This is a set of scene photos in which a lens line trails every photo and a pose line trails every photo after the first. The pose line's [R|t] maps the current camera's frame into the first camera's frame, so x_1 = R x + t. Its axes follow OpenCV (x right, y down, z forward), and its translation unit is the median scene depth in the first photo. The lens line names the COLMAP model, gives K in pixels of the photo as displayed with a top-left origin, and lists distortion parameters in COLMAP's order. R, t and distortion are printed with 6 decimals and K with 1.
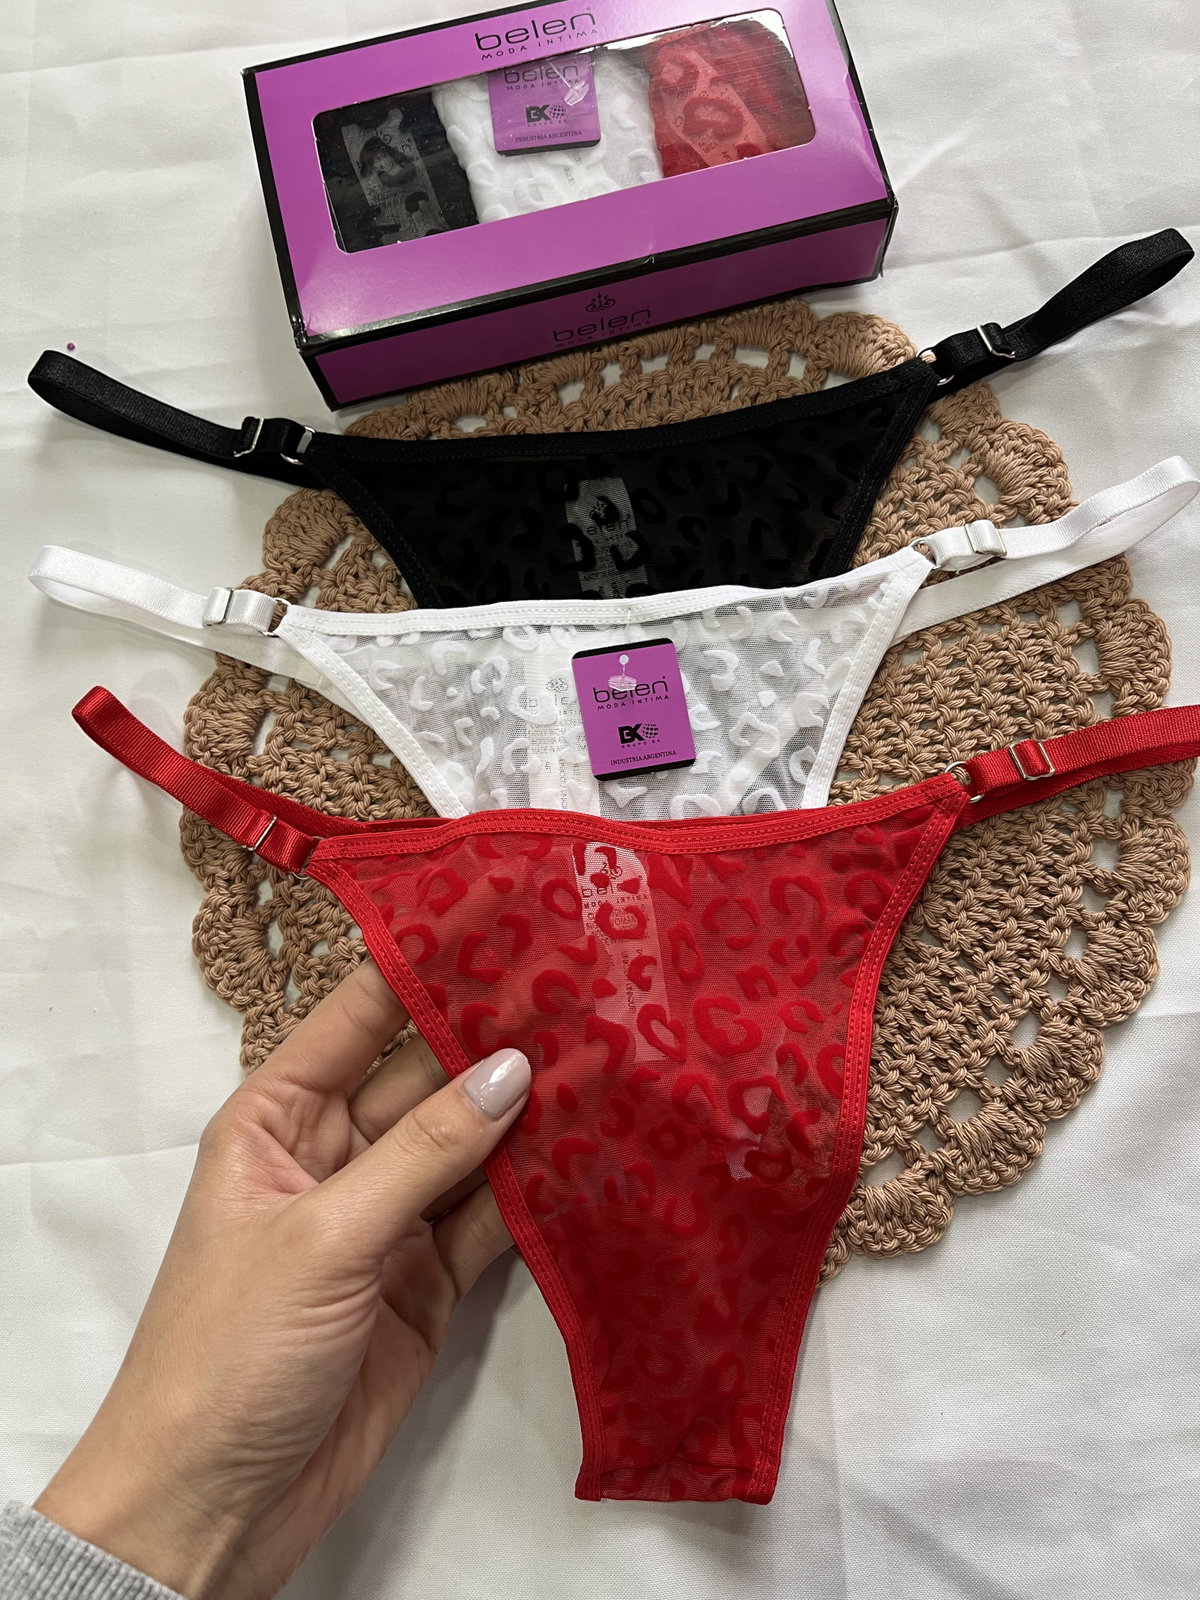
lens RADIAL K [[1225.6, 0, 596.5], [0, 1225.6, 794.6], [0, 0, 1]] dist [0.041047, -0.084583]
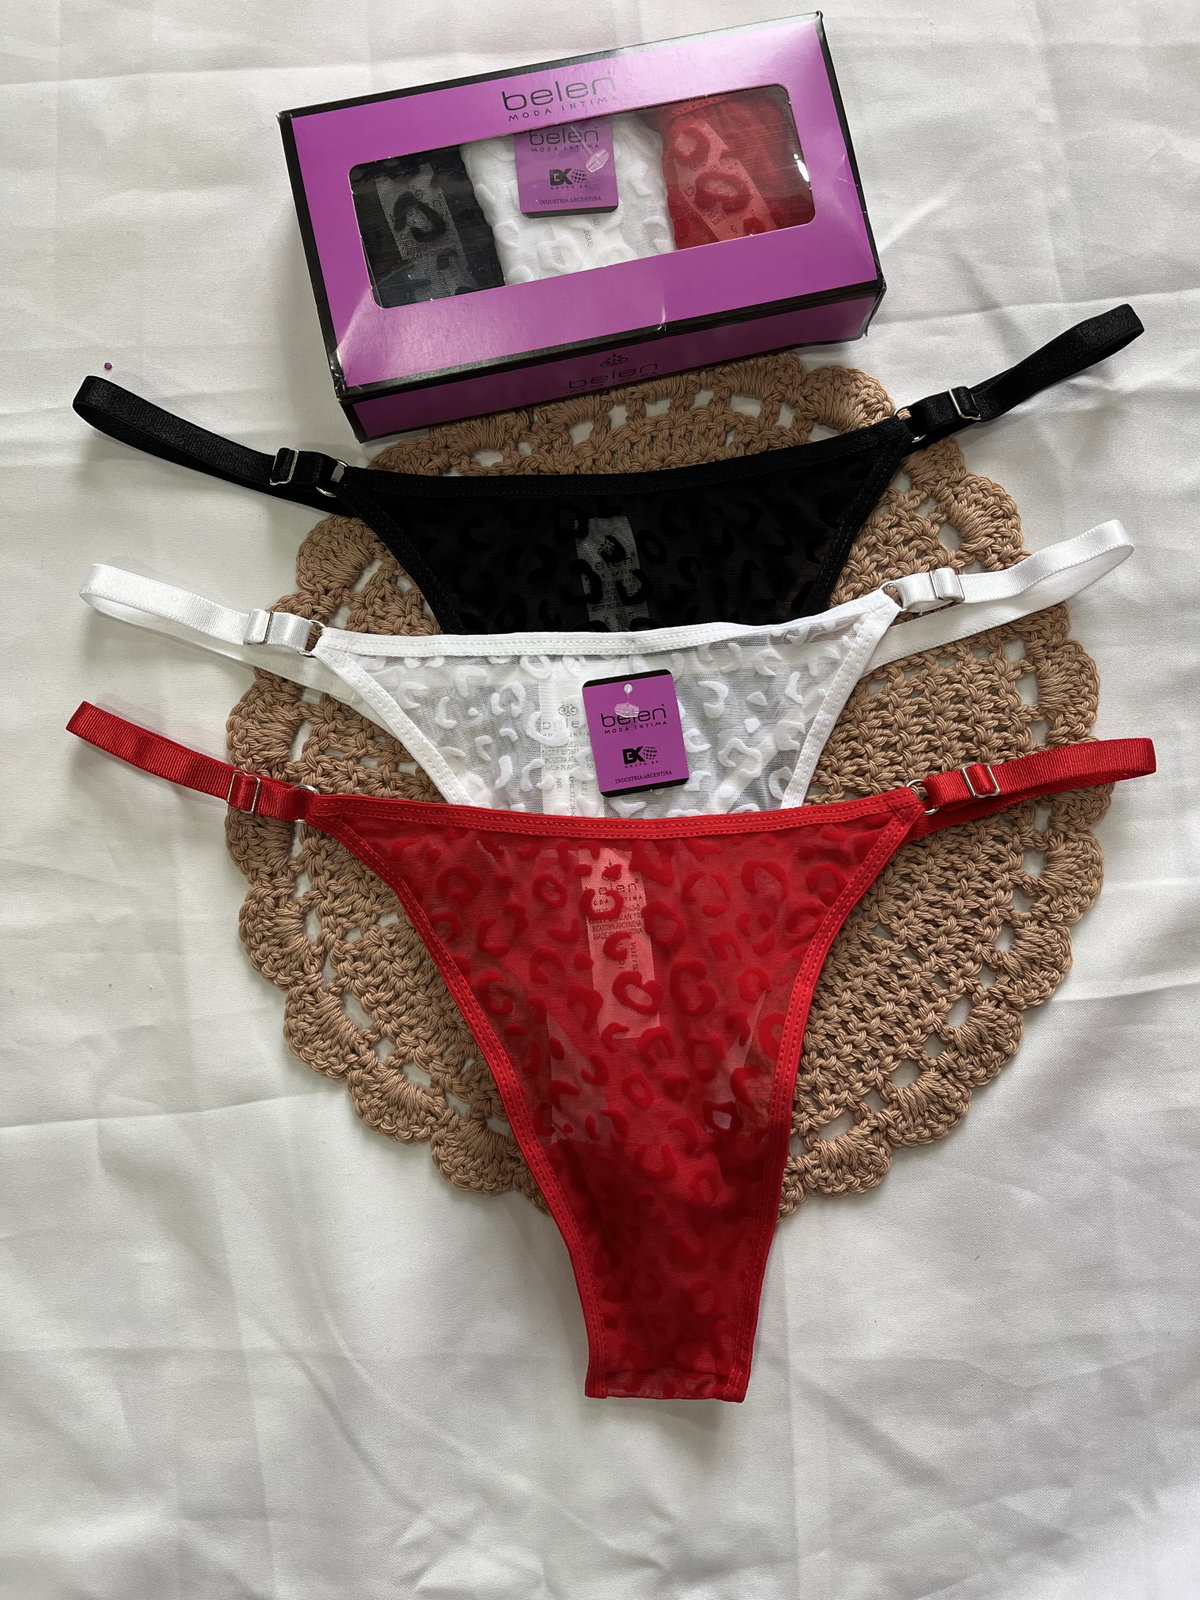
lens RADIAL K [[1225.6, 0, 604.1], [0, 1225.6, 807.0], [0, 0, 1]] dist [0.041047, -0.084583]
pose [[0.997832, 0.015411, 0.063982, -0.068578], [-0.022160, 0.994103, 0.106148, -0.118223], [-0.061969, -0.107336, 0.992290, -0.127548]]
